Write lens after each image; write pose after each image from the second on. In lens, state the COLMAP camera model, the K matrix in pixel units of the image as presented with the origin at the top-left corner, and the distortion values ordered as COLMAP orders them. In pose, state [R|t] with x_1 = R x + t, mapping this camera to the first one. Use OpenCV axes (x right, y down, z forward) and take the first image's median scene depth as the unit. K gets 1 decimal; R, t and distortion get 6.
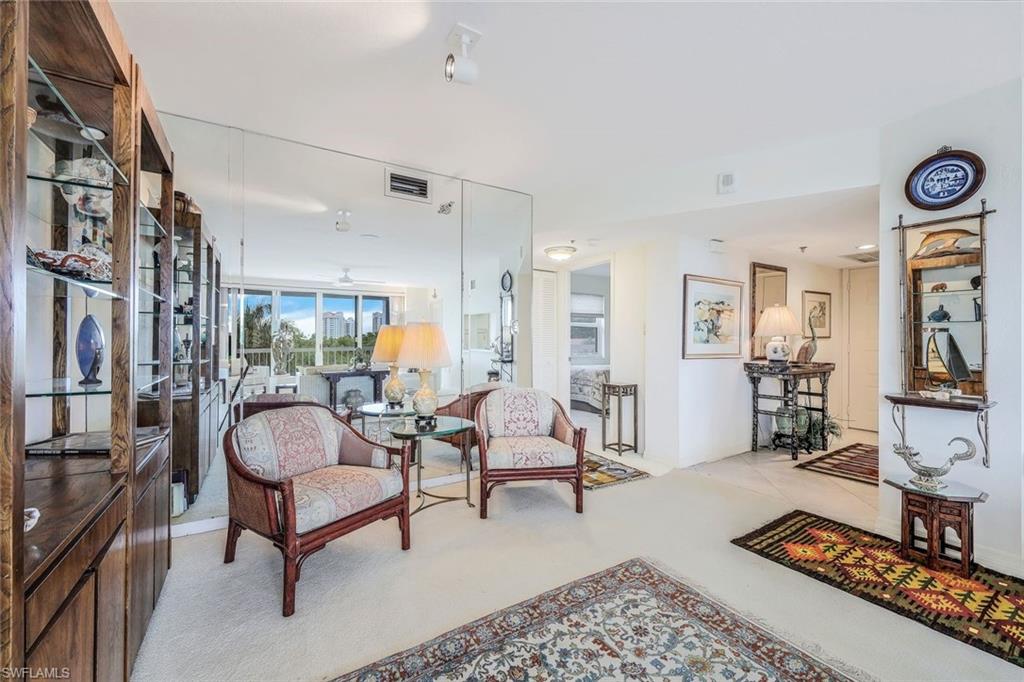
lens RADIAL K [[421.4, 0, 511.8], [0, 421.4, 342.0], [0, 0, 1]] dist [-0.004219, 0.000045]
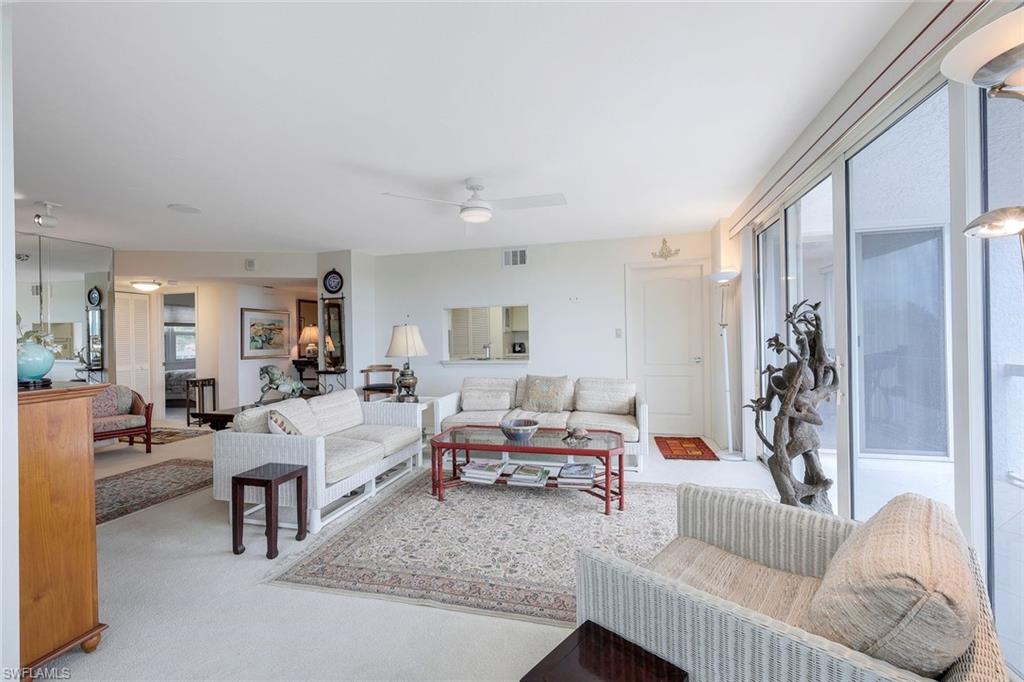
lens RADIAL K [[421.4, 0, 504.9], [0, 421.4, 335.3], [0, 0, 1]] dist [-0.004219, 0.000045]
pose [[0.732737, -0.010630, 0.680429, 0.073007], [0.023613, 0.999673, -0.009811, -0.021532], [-0.680102, 0.023256, 0.732748, -1.421368]]
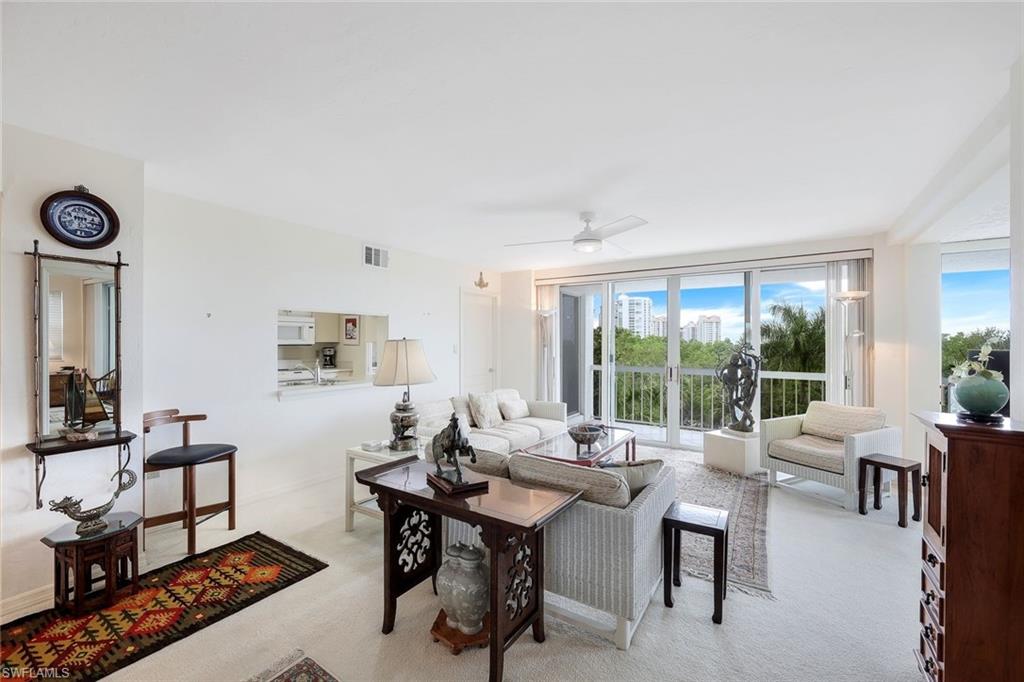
lens RADIAL K [[421.4, 0, 509.5], [0, 421.4, 341.9], [0, 0, 1]] dist [-0.004219, 0.000045]
pose [[-0.426925, -0.001961, 0.904285, -0.291546], [0.005018, 0.999977, 0.004538, -0.088985], [-0.904273, 0.006475, -0.426905, 0.479062]]
